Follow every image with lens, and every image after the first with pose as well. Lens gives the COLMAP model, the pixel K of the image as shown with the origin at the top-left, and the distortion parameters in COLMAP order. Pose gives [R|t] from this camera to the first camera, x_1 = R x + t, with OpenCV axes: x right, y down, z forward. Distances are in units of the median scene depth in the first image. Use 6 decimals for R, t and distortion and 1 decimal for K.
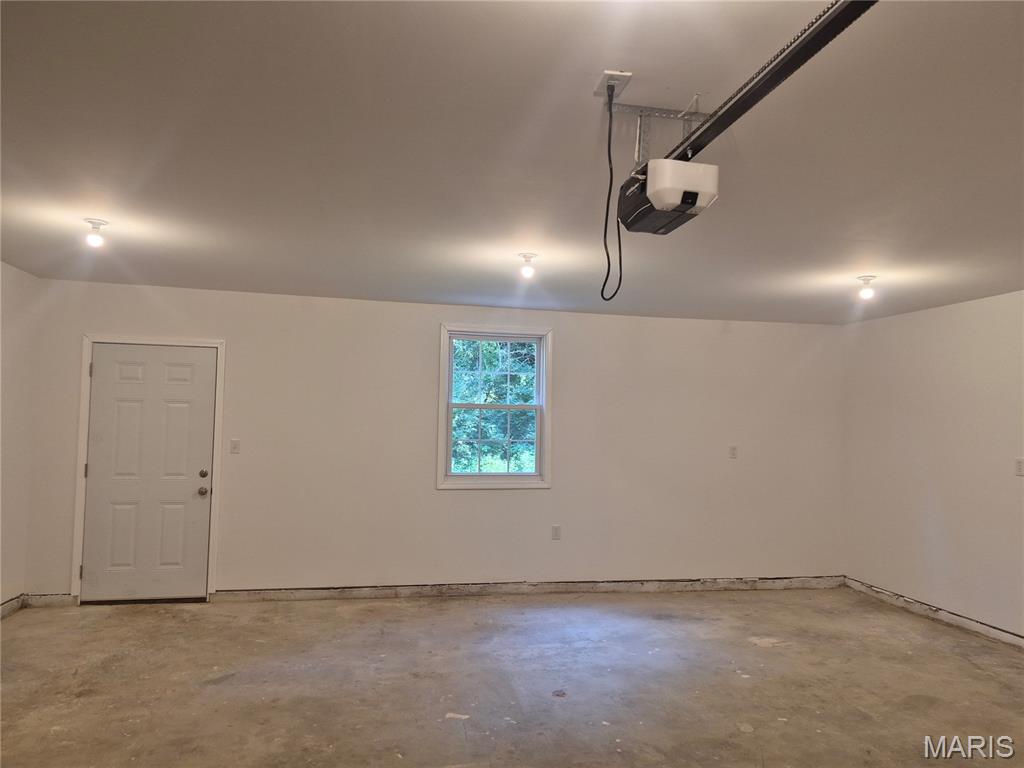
lens RADIAL K [[711.6, 0, 517.1], [0, 711.6, 374.2], [0, 0, 1]] dist [0.072432, -0.075478]
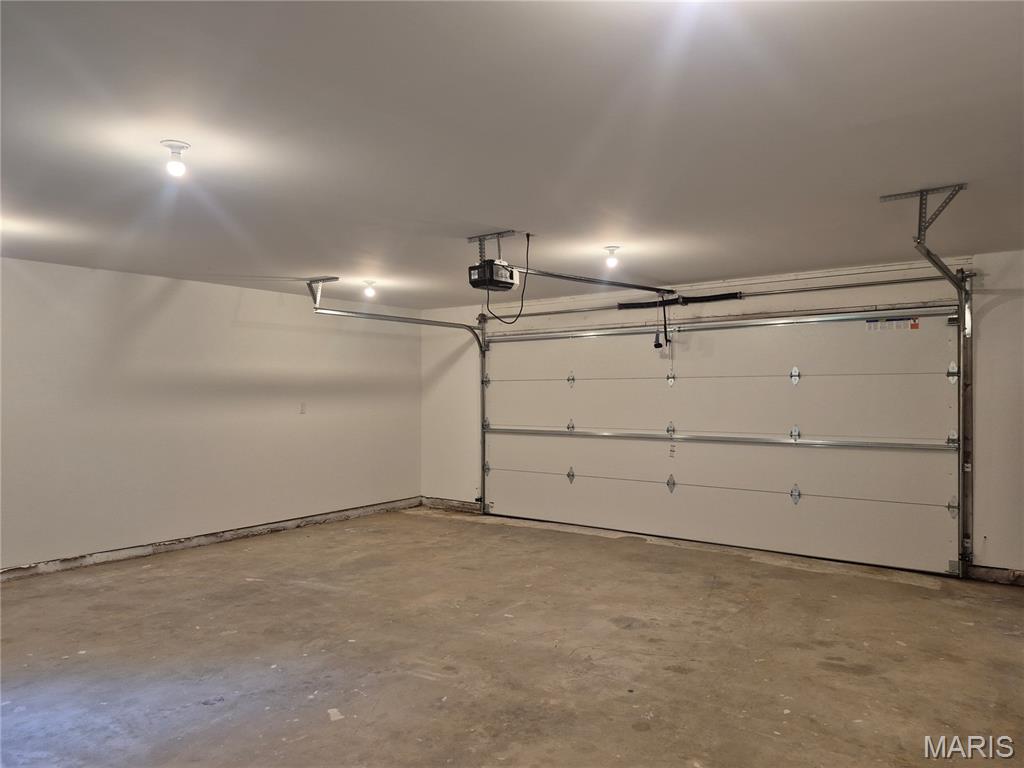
lens RADIAL K [[711.6, 0, 521.3], [0, 711.6, 387.0], [0, 0, 1]] dist [0.072432, -0.075478]
pose [[-0.665529, -0.018659, 0.746138, -0.626110], [-0.055714, 0.998140, -0.024734, 0.055490], [-0.744289, -0.058031, -0.665331, 1.011978]]
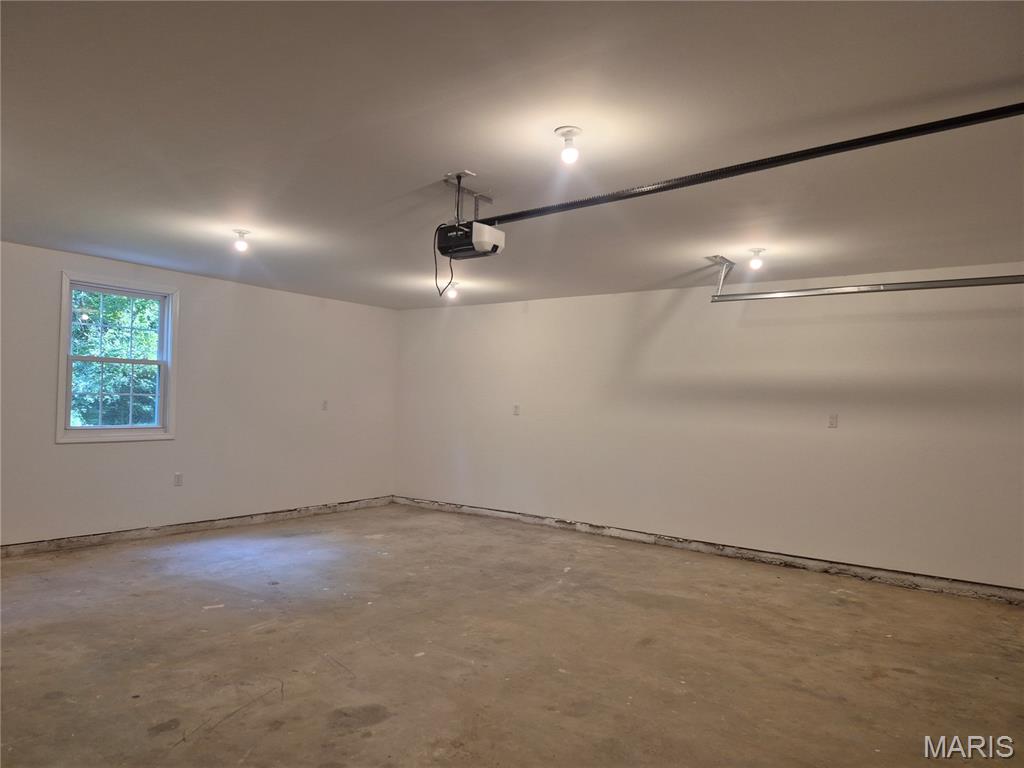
lens RADIAL K [[711.6, 0, 512.4], [0, 711.6, 386.6], [0, 0, 1]] dist [0.072432, -0.075478]
pose [[0.738900, 0.012896, 0.673691, -0.380676], [-0.054269, 0.997708, 0.040423, 0.013570], [-0.671626, -0.066429, 0.737906, -0.163622]]
